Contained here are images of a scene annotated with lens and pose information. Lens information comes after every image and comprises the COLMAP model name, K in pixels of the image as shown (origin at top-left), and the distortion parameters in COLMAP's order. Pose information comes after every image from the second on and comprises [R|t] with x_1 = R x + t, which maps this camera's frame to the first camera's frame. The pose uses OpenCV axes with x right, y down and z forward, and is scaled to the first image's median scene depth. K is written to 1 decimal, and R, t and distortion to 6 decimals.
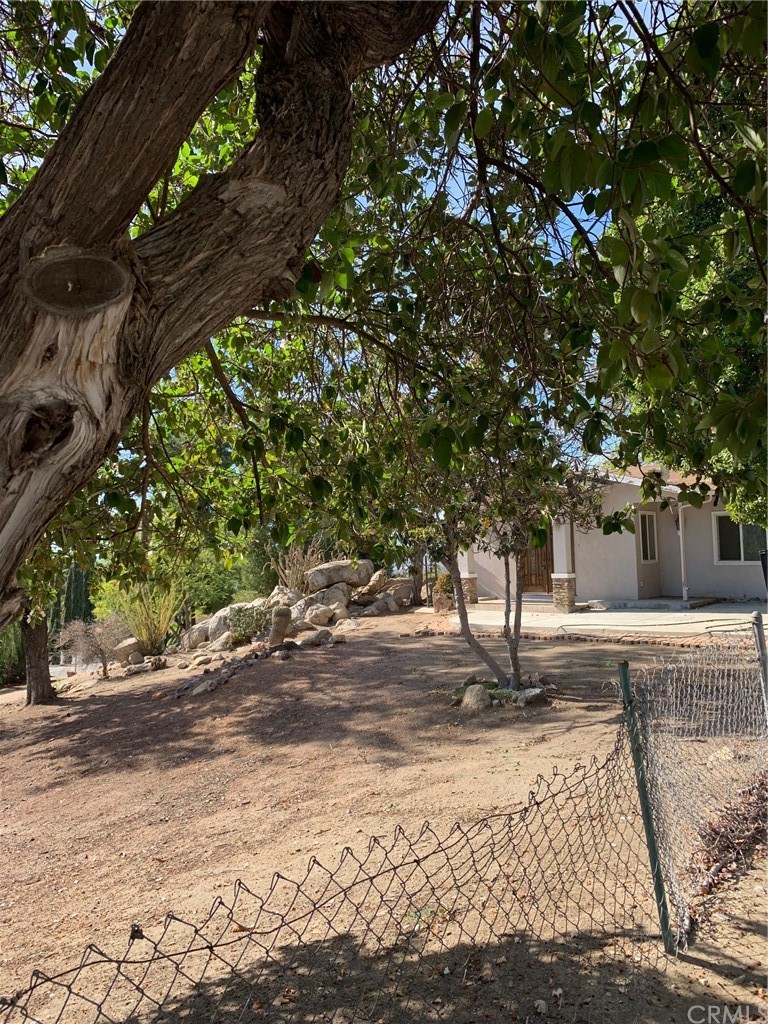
lens RADIAL K [[803.4, 0, 384.0], [0, 803.4, 512.0], [0, 0, 1]] dist [0.040095, -0.008486]
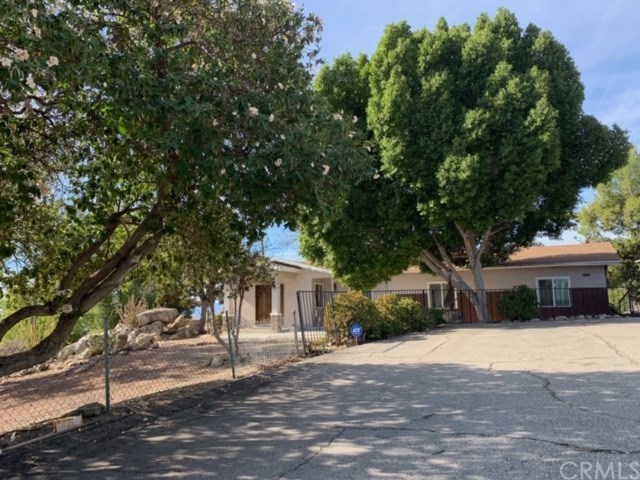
lens RADIAL K [[497.7, 0, 320.0], [0, 497.7, 240.0], [0, 0, 1]] dist [0.031396, -0.000608]
pose [[0.967269, 0.036775, 0.251073, 0.009688], [-0.014528, 0.995846, -0.089891, 0.004136], [-0.253336, 0.083302, 0.963785, -0.176911]]
